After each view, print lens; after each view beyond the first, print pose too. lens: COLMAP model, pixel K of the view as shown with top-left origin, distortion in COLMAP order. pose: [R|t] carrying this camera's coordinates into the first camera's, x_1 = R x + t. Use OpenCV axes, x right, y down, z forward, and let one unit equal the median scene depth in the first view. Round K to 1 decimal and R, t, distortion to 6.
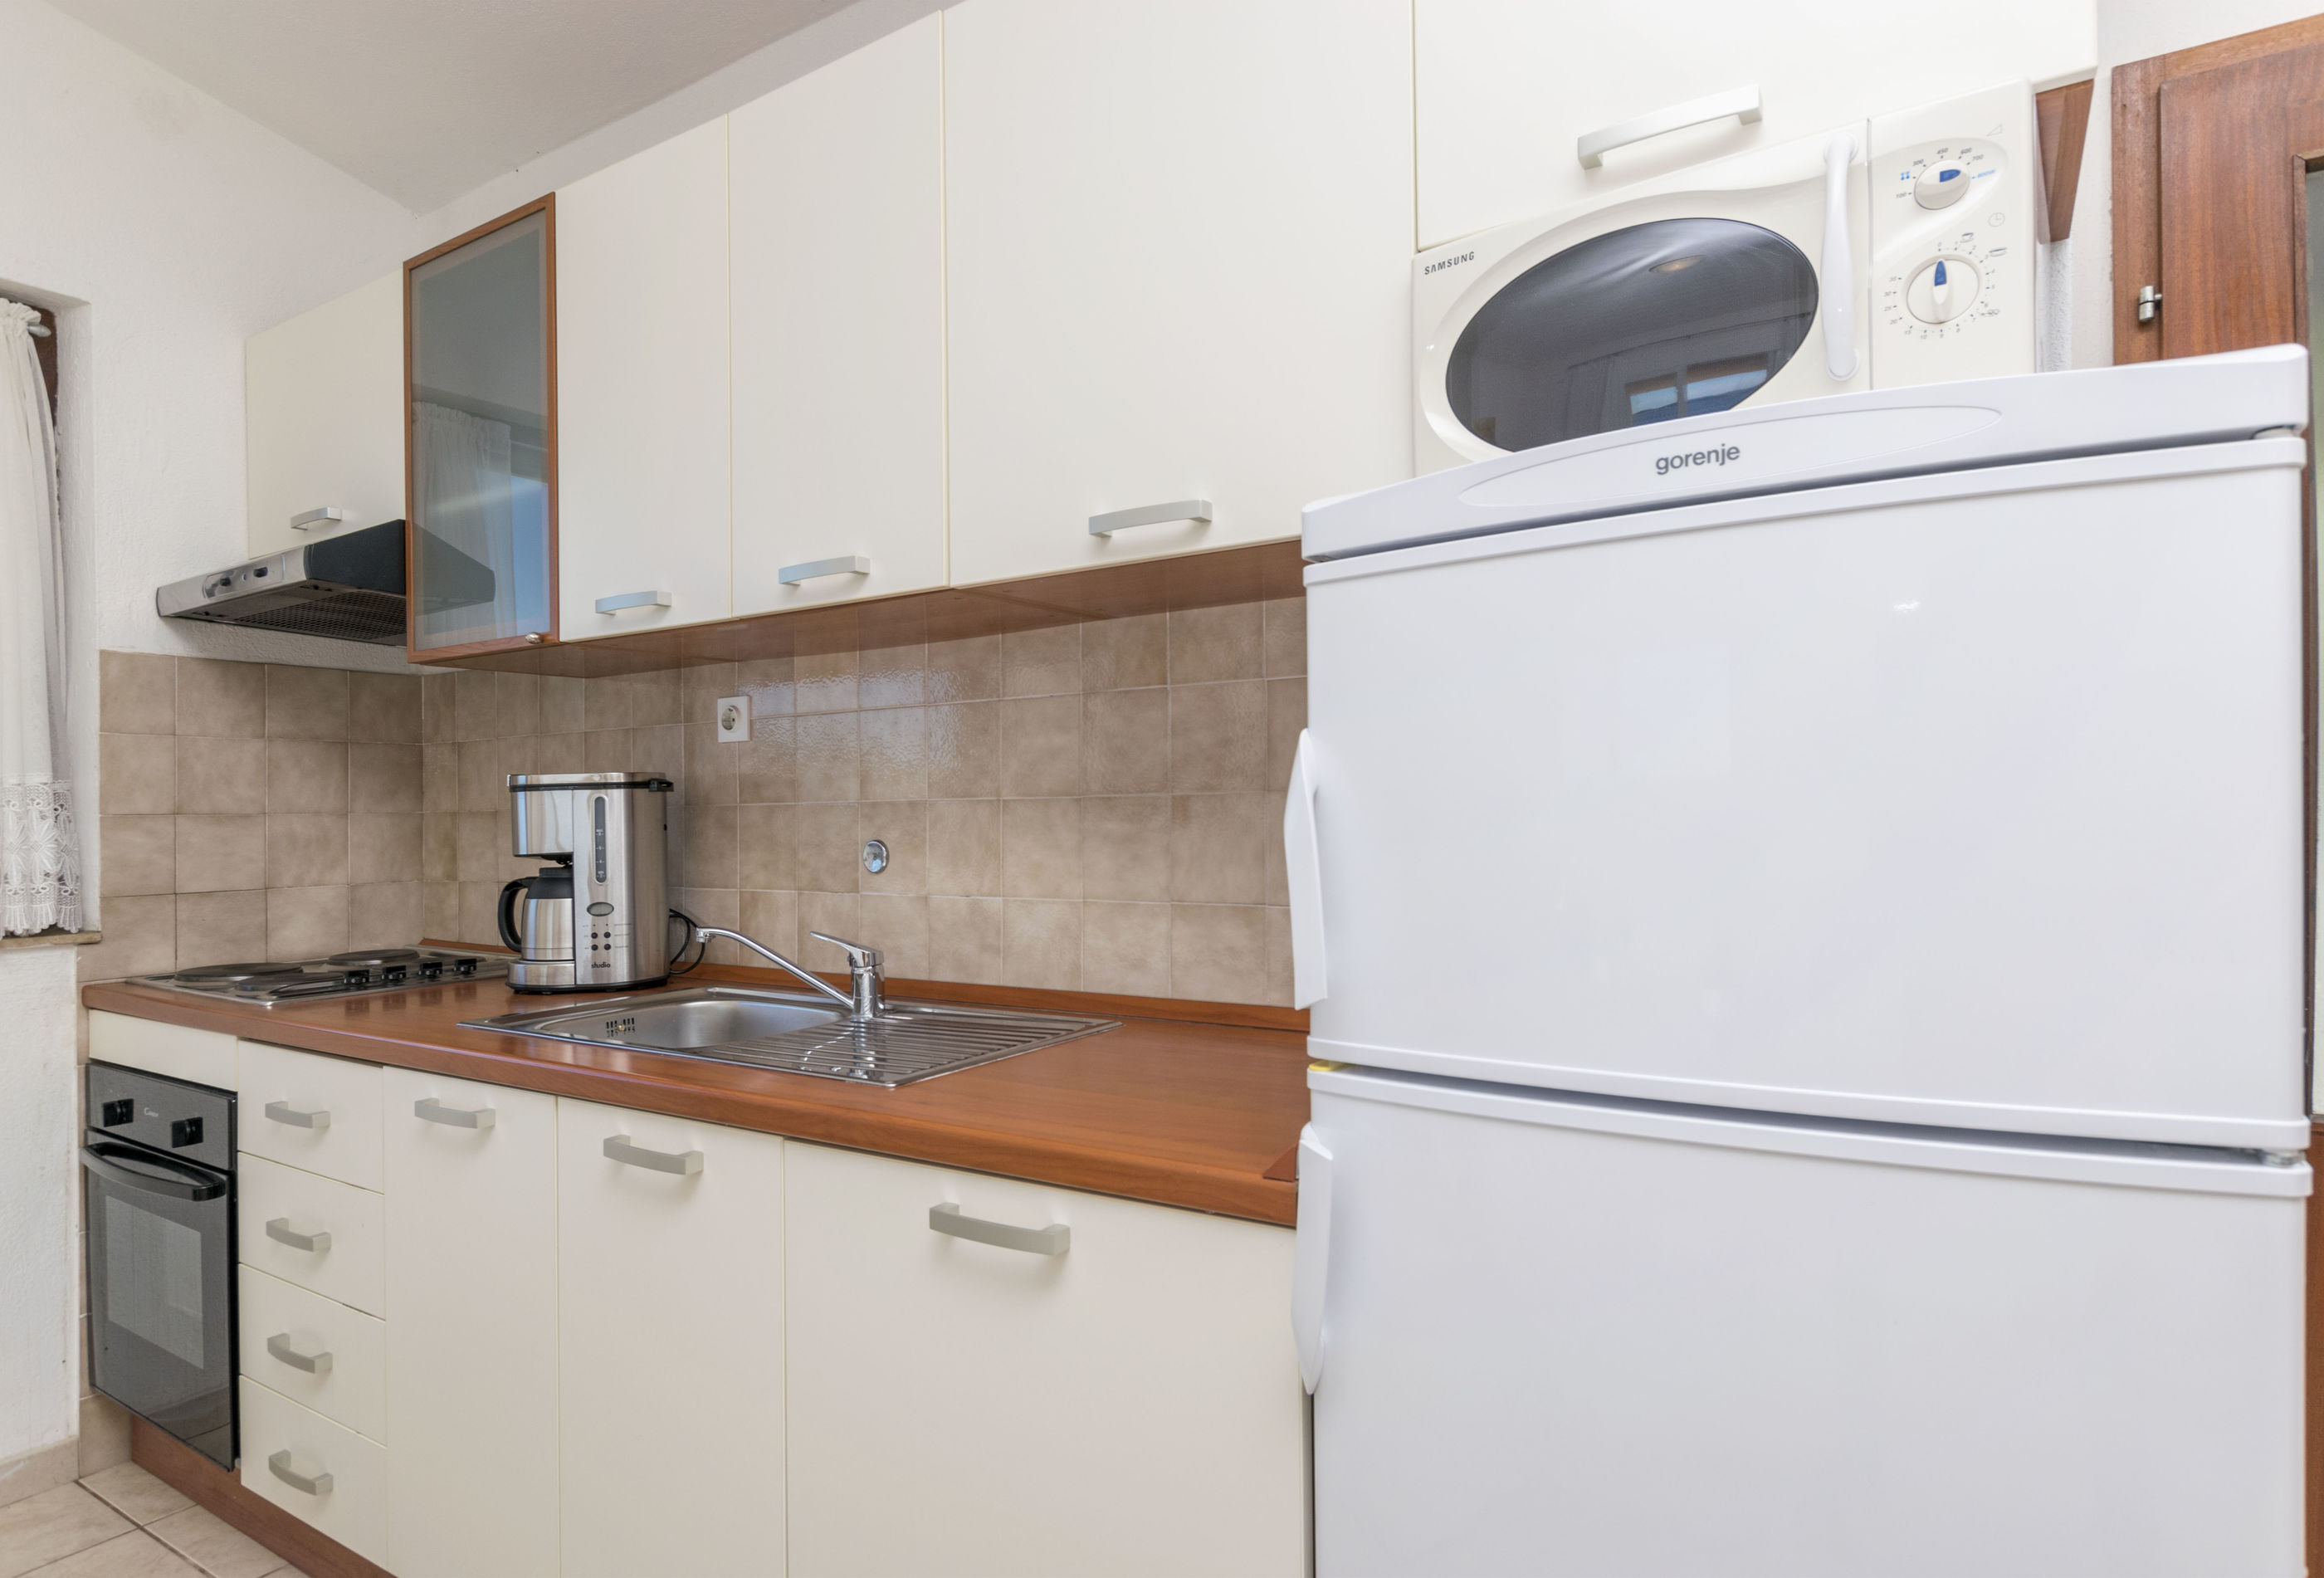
lens RADIAL K [[1292.5, 0, 1160.2], [0, 1292.5, 824.4], [0, 0, 1]] dist [-0.000261, -0.000447]
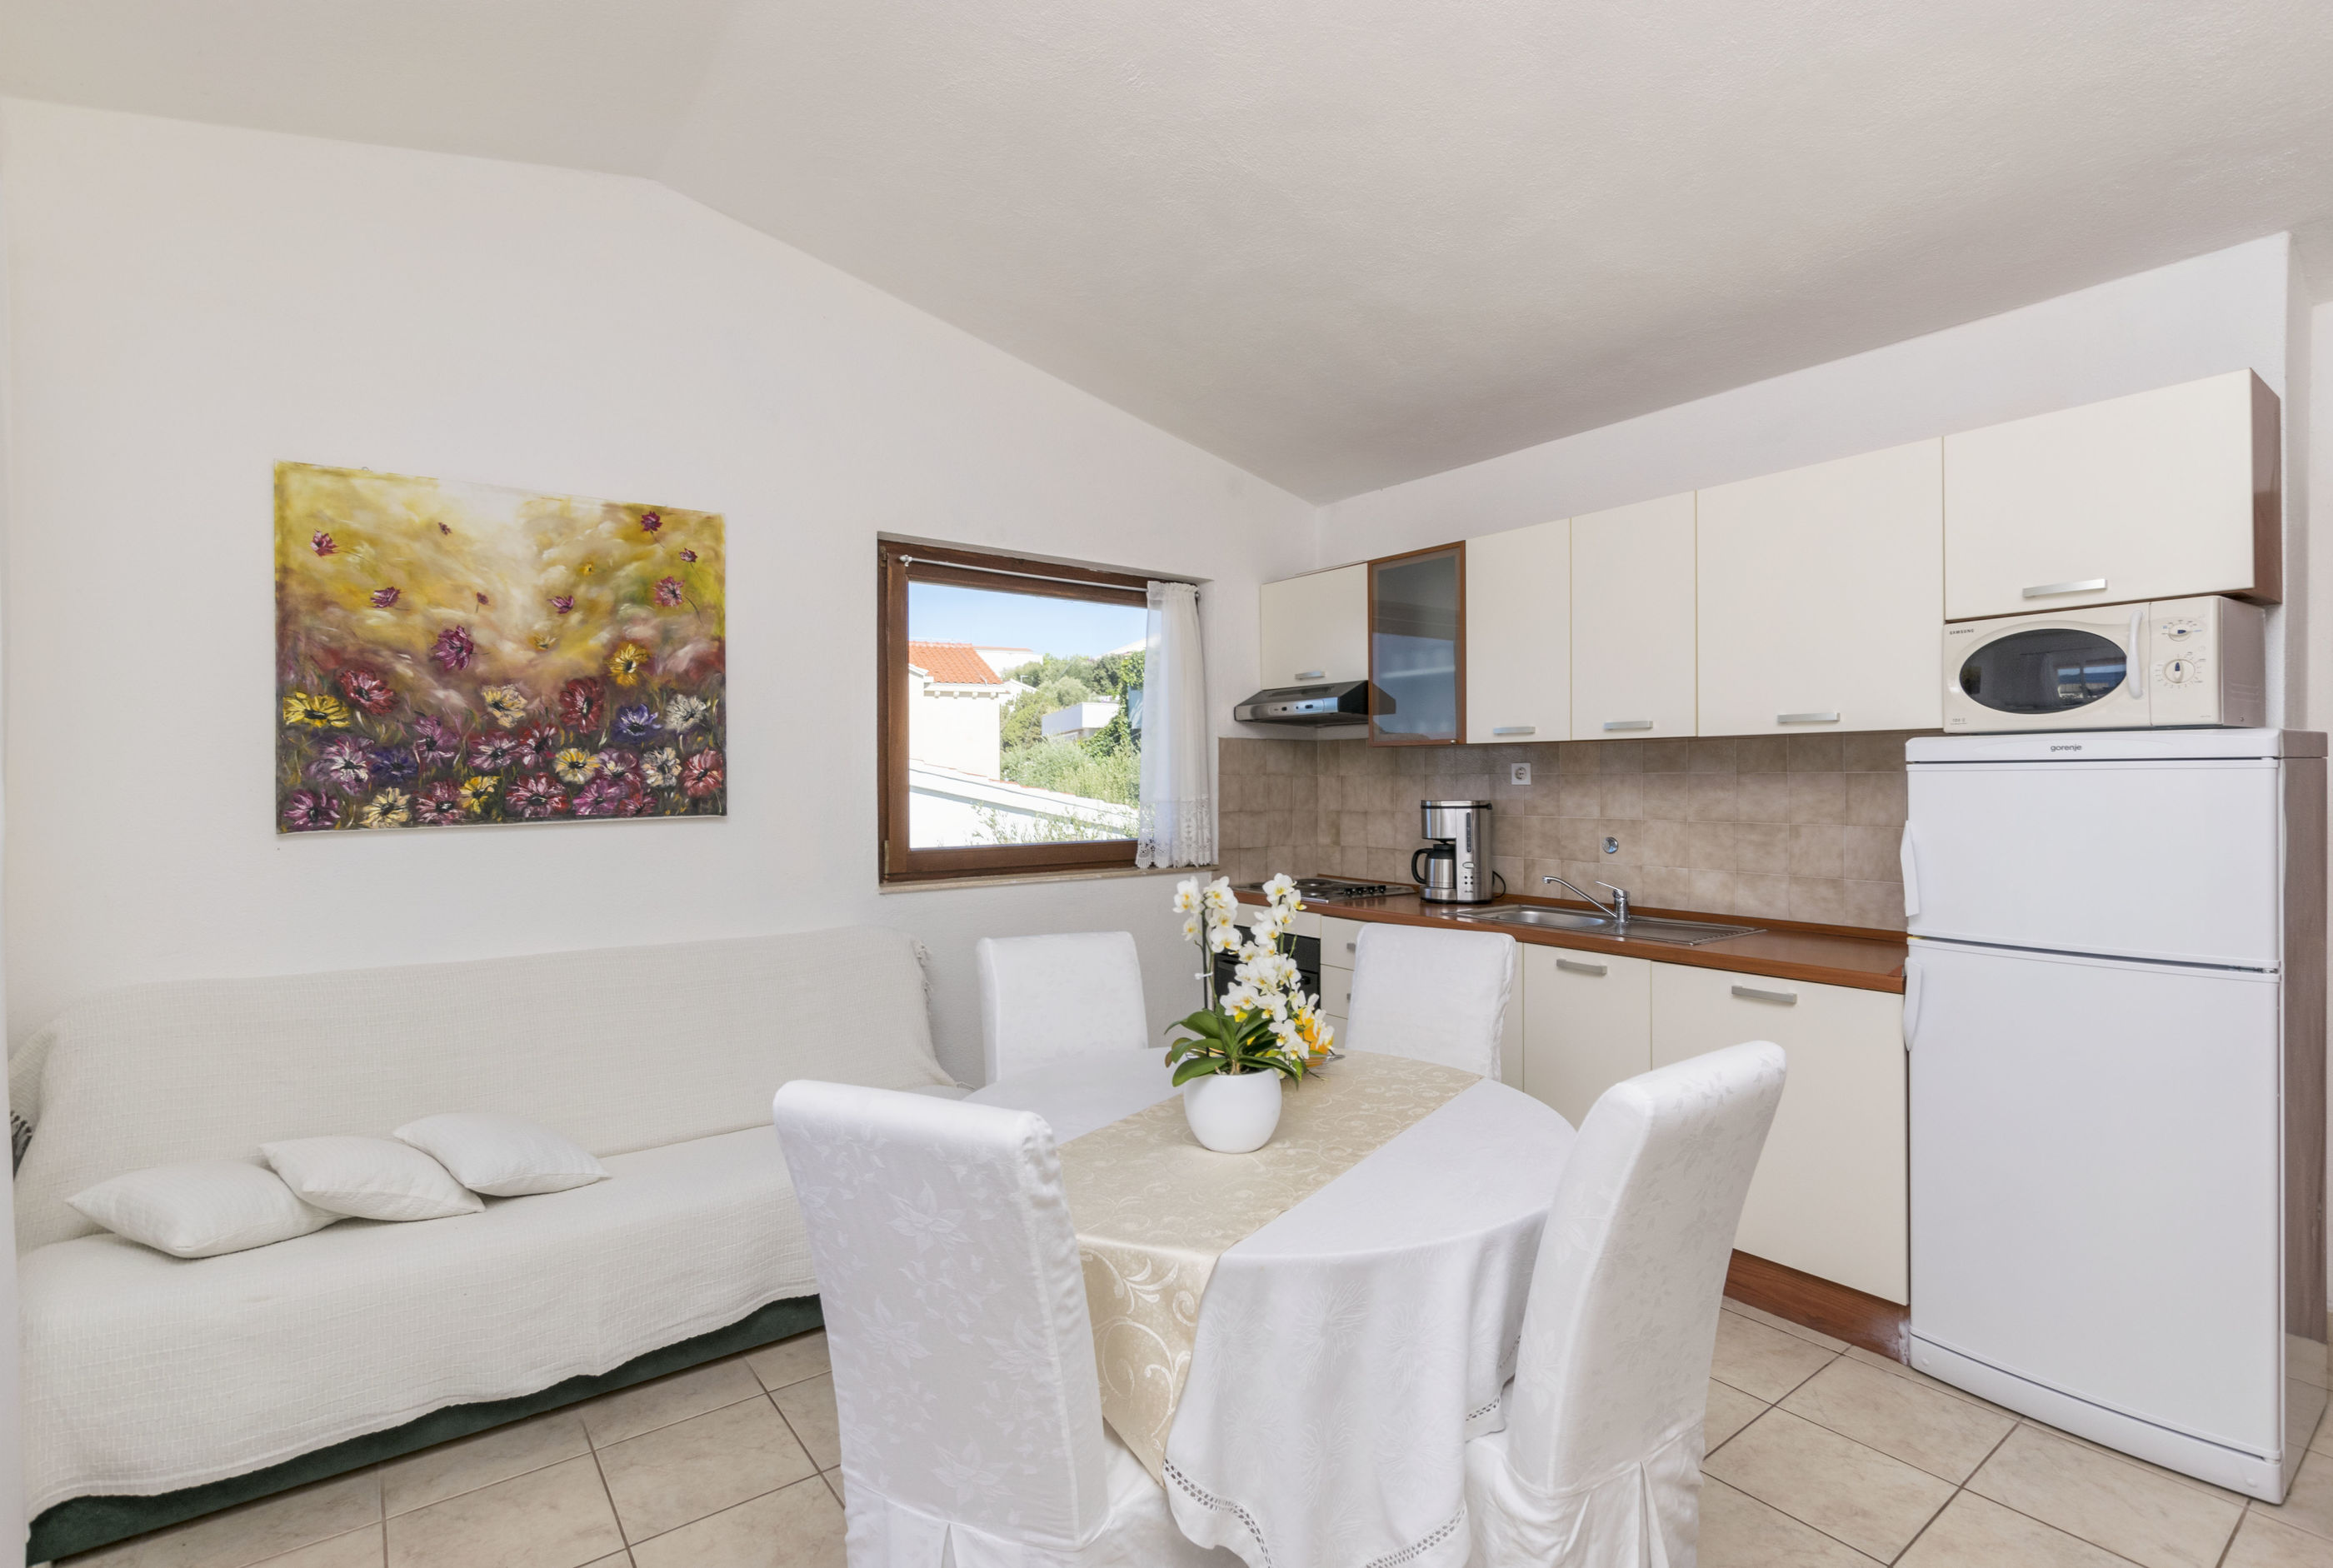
lens RADIAL K [[1114.4, 0, 1166.5], [0, 1114.4, 784.0], [0, 0, 1]] dist [-0.001897, -0.000174]
pose [[0.941990, 0.017805, -0.335168, -0.291947], [-0.018966, 0.999820, -0.000191, -0.058897], [0.335104, 0.006537, 0.942158, -0.903579]]
